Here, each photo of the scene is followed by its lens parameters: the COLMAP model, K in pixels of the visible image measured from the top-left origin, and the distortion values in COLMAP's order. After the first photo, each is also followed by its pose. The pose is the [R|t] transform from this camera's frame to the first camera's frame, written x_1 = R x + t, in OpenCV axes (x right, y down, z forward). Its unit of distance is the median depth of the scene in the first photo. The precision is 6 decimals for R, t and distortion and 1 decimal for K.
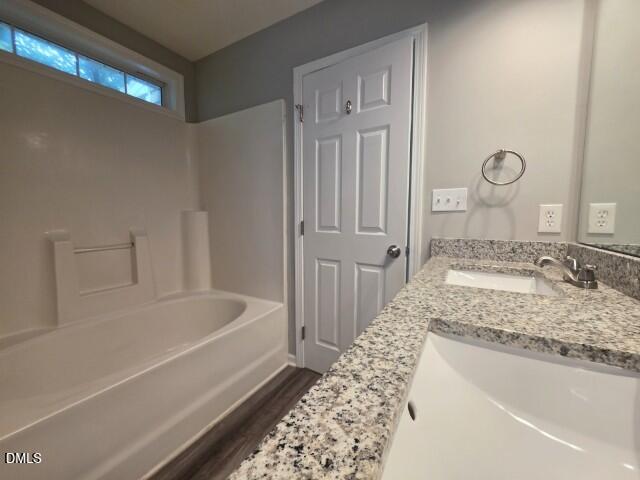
lens RADIAL K [[255.8, 0, 320.0], [0, 255.8, 240.0], [0, 0, 1]] dist [0.001577, 0.000400]
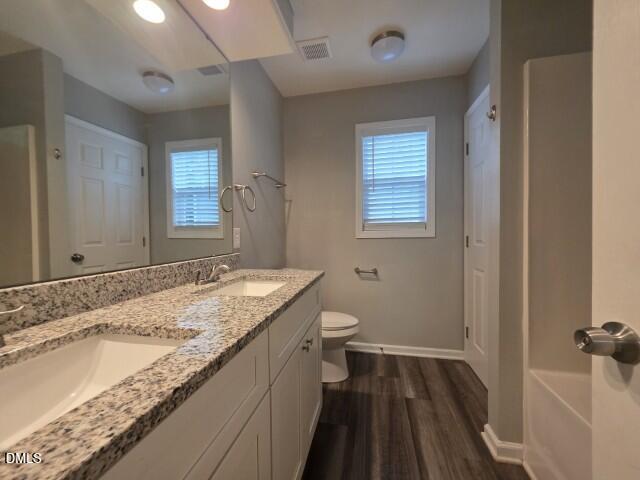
lens RADIAL K [[255.8, 0, 320.0], [0, 255.8, 240.0], [0, 0, 1]] dist [0.001577, 0.000400]
pose [[-0.950922, 0.016207, -0.309005, 0.255819], [-0.019441, 0.993525, 0.111935, -0.114291], [0.308819, 0.112449, -0.944450, 1.143612]]
